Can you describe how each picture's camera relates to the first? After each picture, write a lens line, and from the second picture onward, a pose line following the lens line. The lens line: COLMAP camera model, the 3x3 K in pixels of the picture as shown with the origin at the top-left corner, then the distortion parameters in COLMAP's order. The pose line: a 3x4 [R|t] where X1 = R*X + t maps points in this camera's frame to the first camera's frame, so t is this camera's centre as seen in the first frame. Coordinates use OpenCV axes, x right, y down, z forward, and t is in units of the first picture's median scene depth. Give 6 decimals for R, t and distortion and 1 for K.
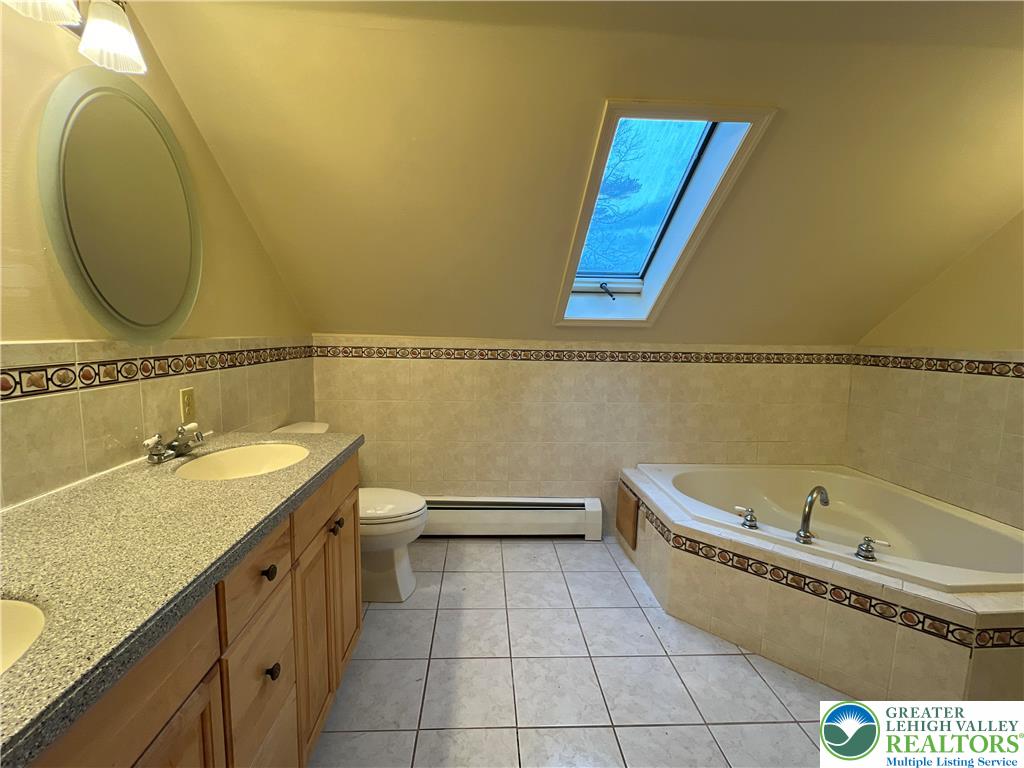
lens RADIAL K [[451.4, 0, 511.3], [0, 451.4, 385.1], [0, 0, 1]] dist [0.008281, 0.001600]
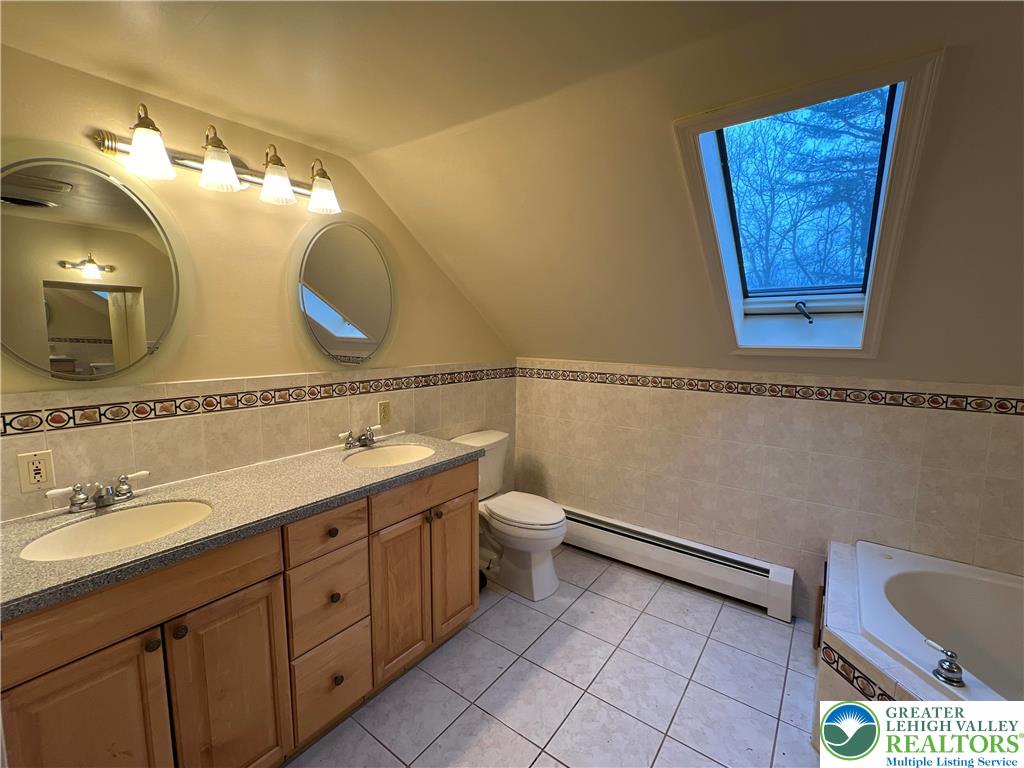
lens RADIAL K [[451.4, 0, 514.2], [0, 451.4, 386.5], [0, 0, 1]] dist [0.008281, 0.001600]
pose [[0.772777, 0.060884, -0.631750, 0.363051], [-0.067934, 0.997605, 0.013045, -0.058725], [0.631031, 0.032836, 0.775062, 0.074006]]
